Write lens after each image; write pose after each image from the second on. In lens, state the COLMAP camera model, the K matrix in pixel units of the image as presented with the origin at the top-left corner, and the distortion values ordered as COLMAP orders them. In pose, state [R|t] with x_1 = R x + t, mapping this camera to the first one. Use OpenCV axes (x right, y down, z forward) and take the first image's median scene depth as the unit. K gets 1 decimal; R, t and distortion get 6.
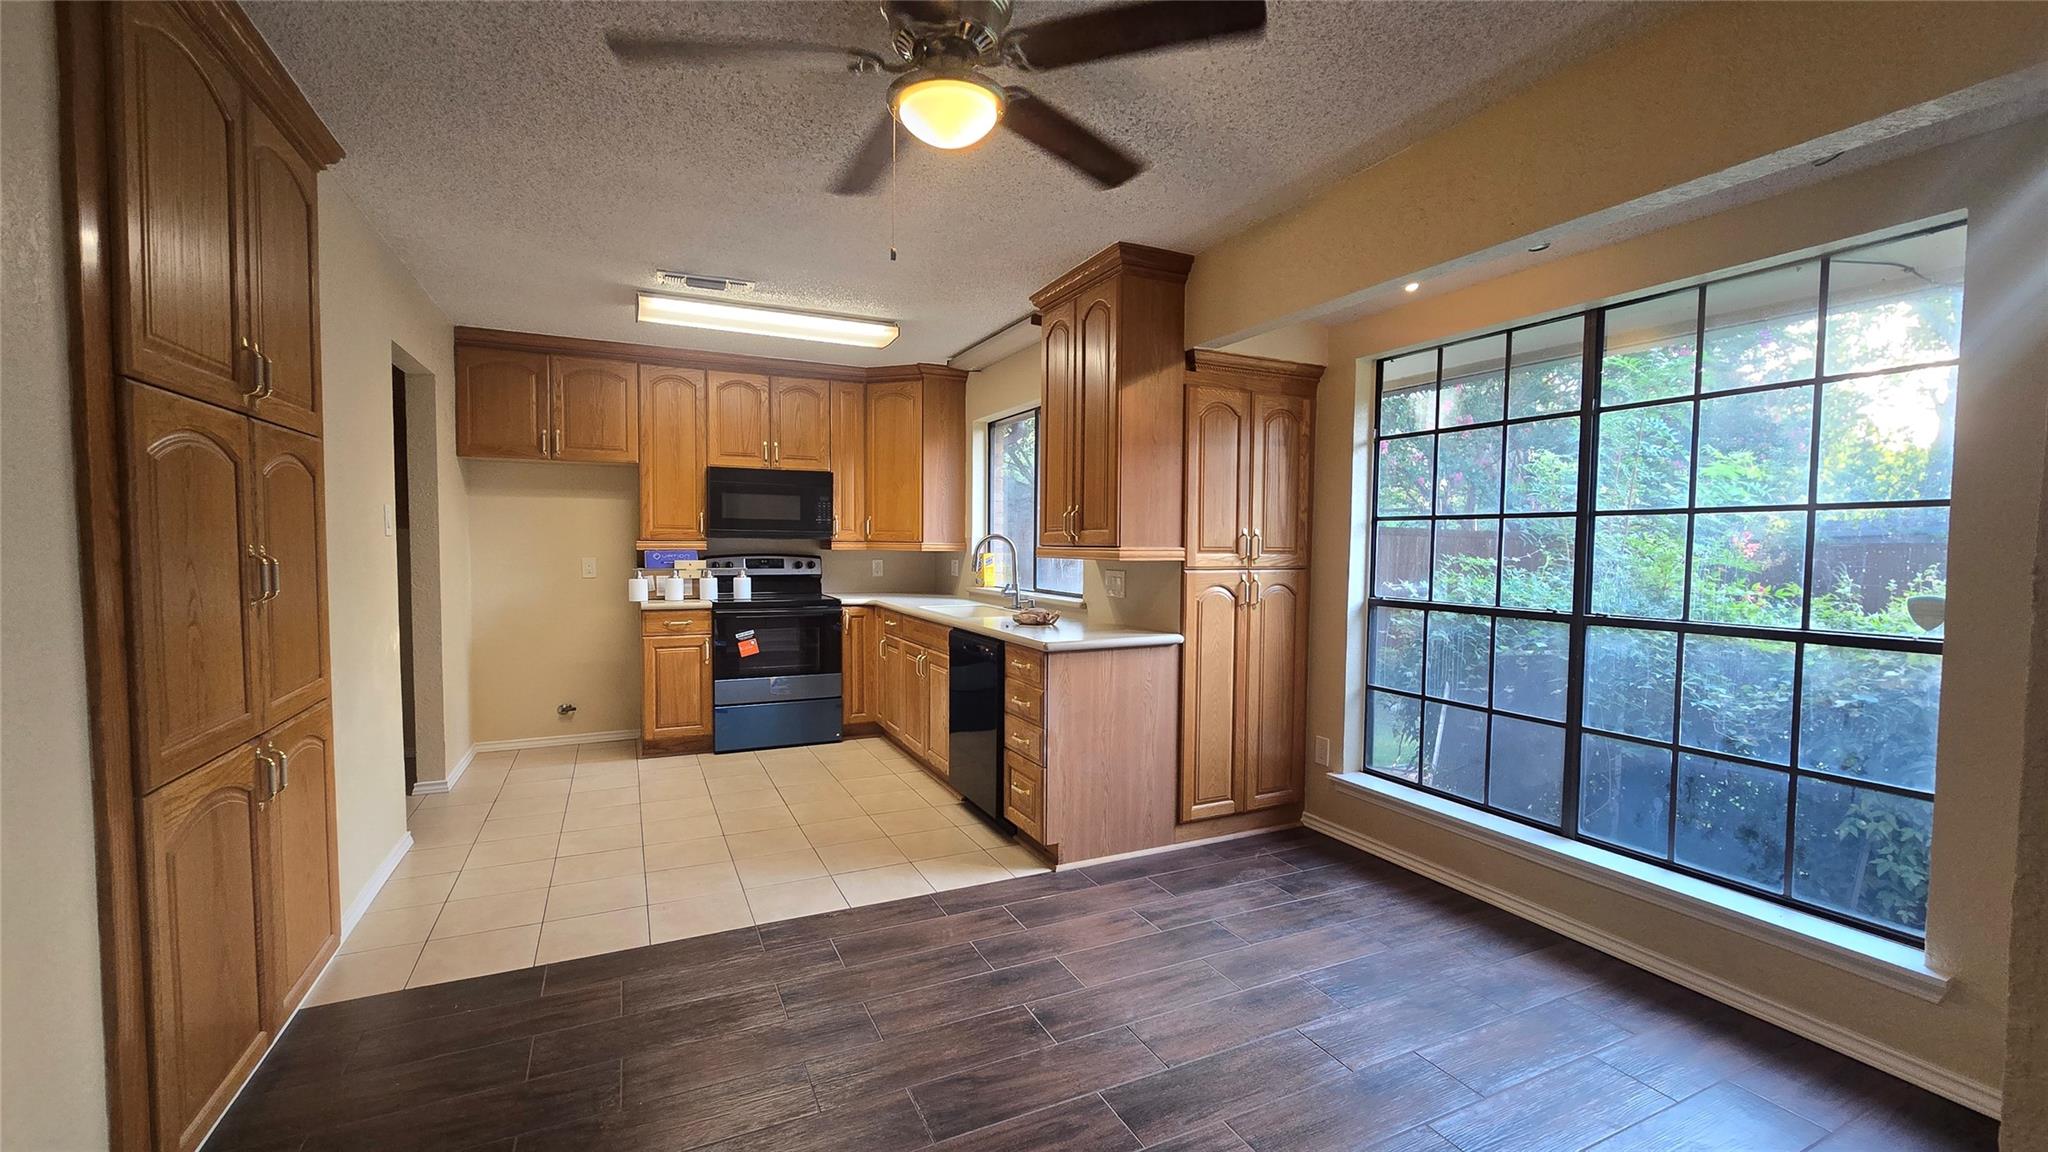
lens RADIAL K [[834.8, 0, 1034.6], [0, 834.8, 579.7], [0, 0, 1]] dist [0.002662, 0.000166]
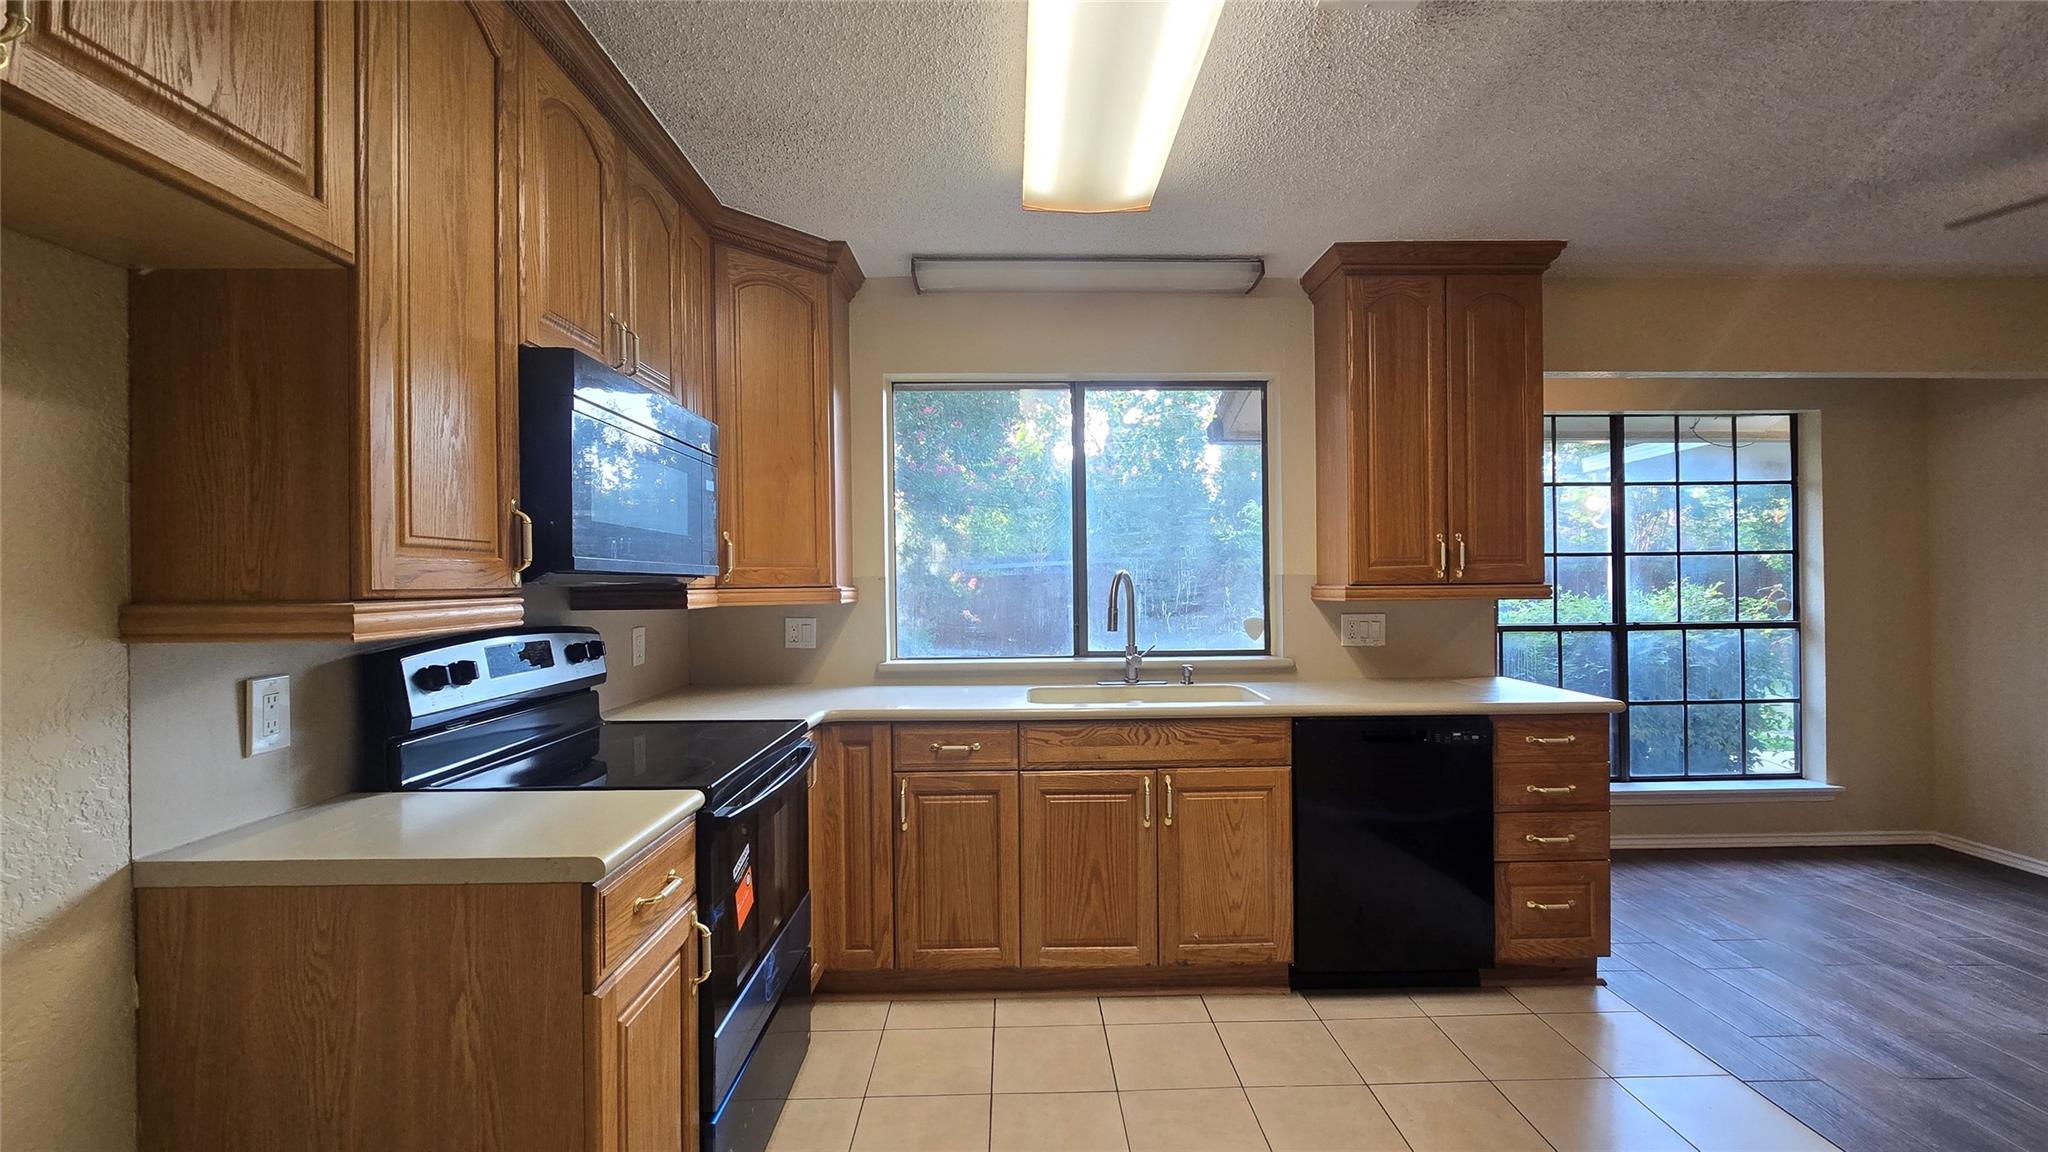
lens RADIAL K [[834.8, 0, 1027.2], [0, 834.8, 582.6], [0, 0, 1]] dist [0.002662, 0.000166]
pose [[0.422563, -0.020543, 0.906101, -1.090327], [0.050506, 0.998723, -0.000911, -0.080422], [-0.904925, 0.046149, 0.423061, 1.323682]]
